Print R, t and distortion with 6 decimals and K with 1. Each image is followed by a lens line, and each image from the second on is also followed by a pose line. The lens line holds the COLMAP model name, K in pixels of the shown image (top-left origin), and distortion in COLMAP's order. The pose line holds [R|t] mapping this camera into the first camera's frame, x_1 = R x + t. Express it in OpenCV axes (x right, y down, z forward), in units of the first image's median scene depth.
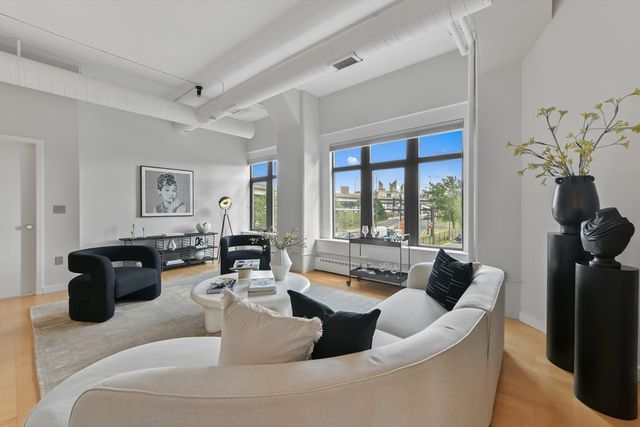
lens RADIAL K [[260.7, 0, 316.6], [0, 260.7, 211.3], [0, 0, 1]] dist [0.001818, 0.000117]
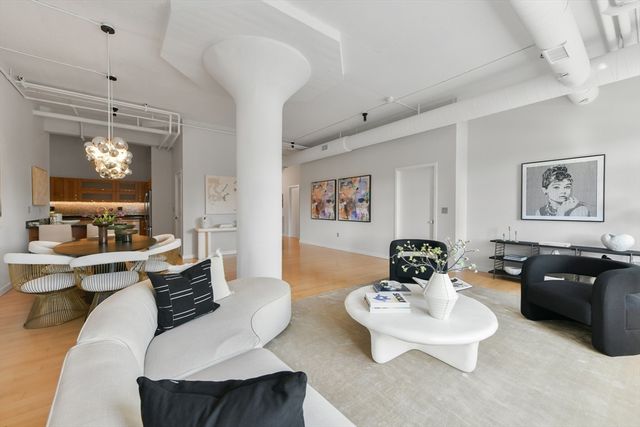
lens RADIAL K [[260.7, 0, 319.1], [0, 260.7, 212.7], [0, 0, 1]] dist [0.001818, 0.000117]
pose [[-0.206728, 0.013339, -0.978308, 0.352057], [-0.017840, 0.999689, 0.017401, -0.004961], [0.978236, 0.021050, -0.206426, 0.468285]]
